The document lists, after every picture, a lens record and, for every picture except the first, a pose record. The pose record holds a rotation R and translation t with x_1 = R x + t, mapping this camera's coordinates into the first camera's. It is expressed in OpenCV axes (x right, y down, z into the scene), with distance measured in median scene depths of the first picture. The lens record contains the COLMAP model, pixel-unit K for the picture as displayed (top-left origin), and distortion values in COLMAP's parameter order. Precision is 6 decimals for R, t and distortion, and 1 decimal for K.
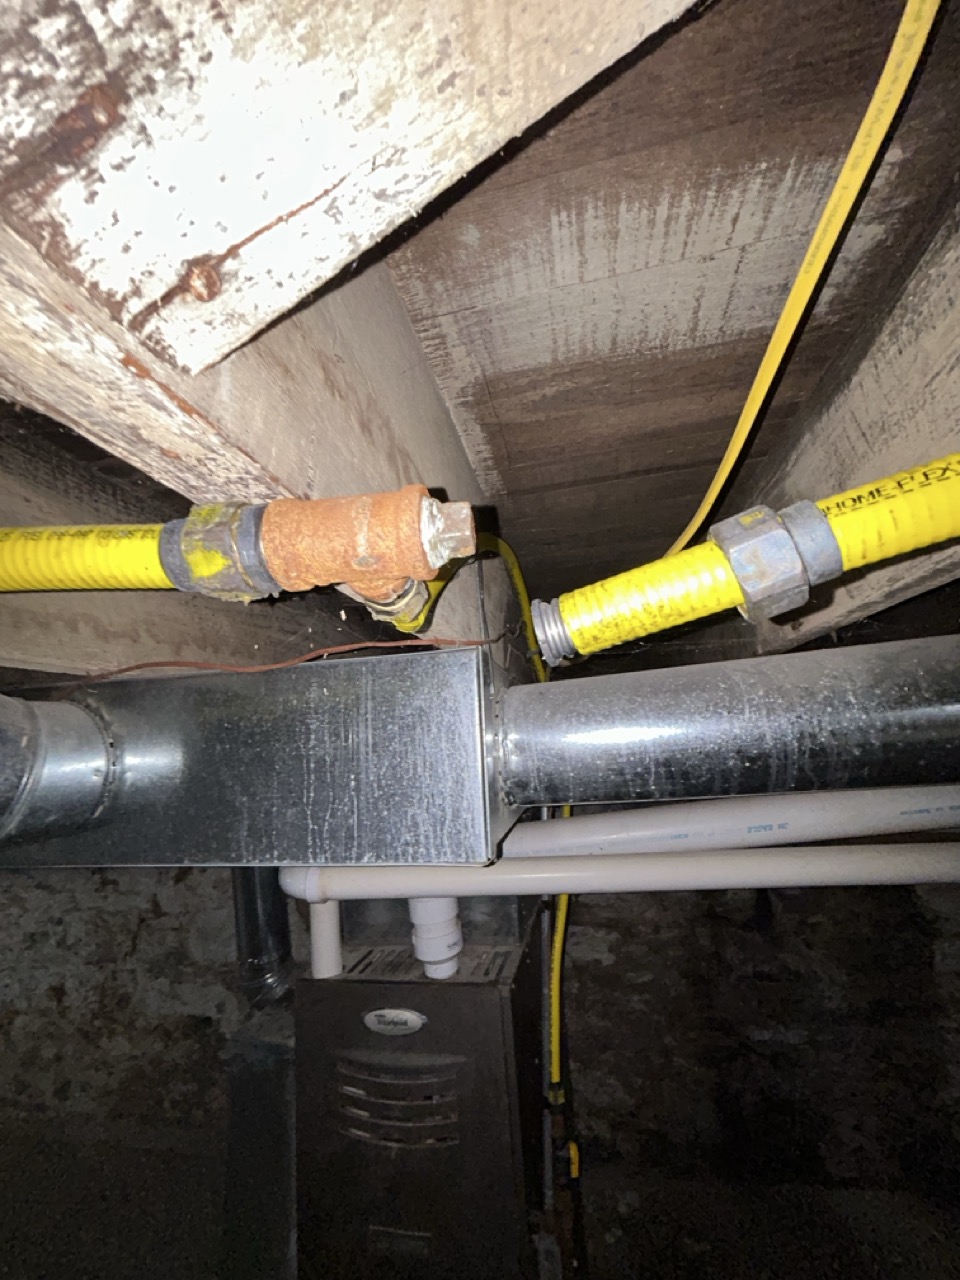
lens RADIAL K [[520.6, 0, 485.5], [0, 520.6, 638.3], [0, 0, 1]] dist [-0.000764, 0.000488]
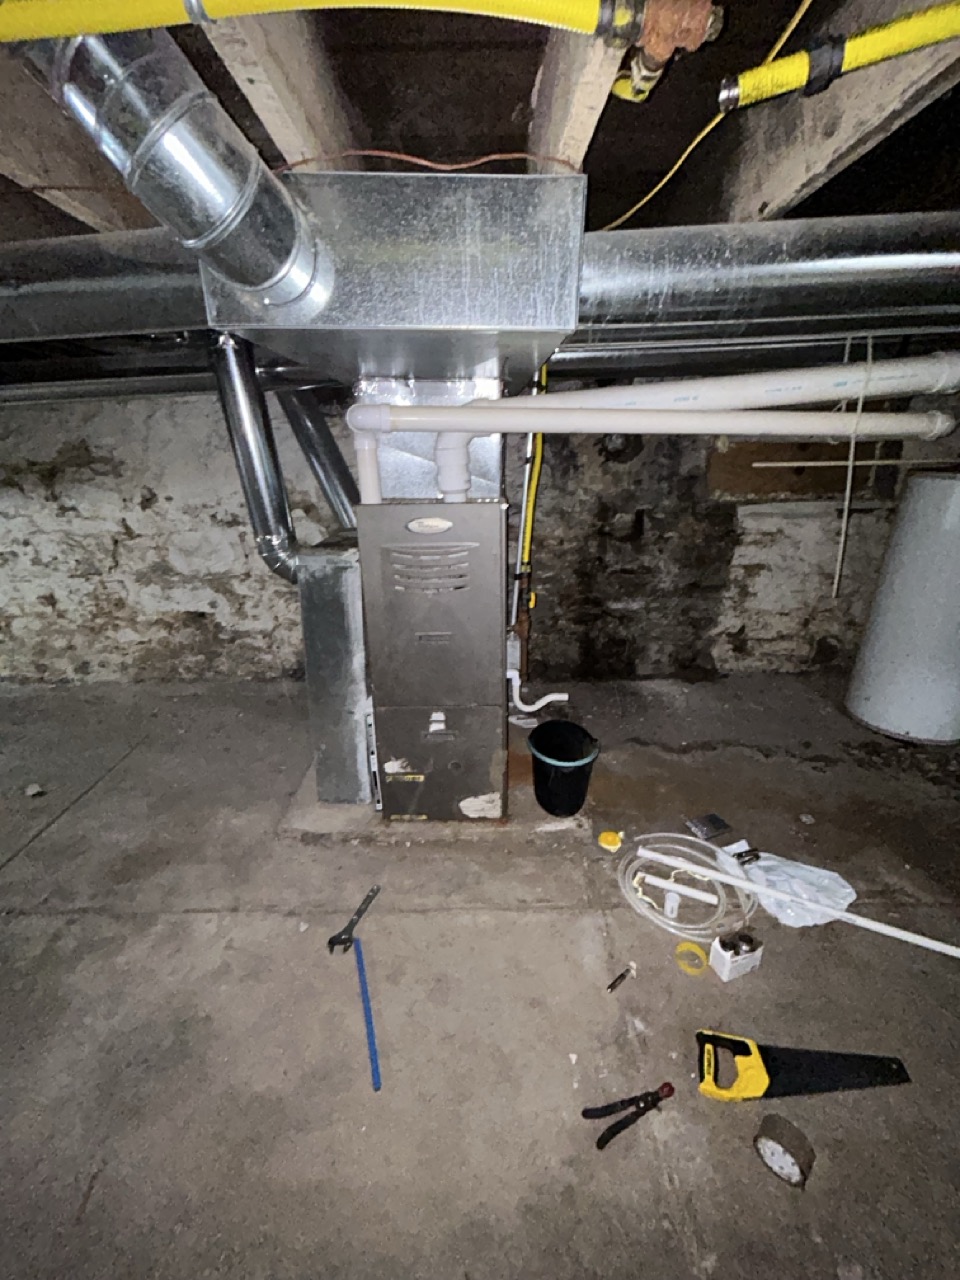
lens RADIAL K [[520.6, 0, 482.3], [0, 520.6, 642.9], [0, 0, 1]] dist [-0.000764, 0.000488]
pose [[0.976080, -0.018464, 0.216627, -0.150869], [-0.094917, 0.860226, 0.501000, 0.103974], [-0.195599, -0.509578, 0.837897, -0.206632]]
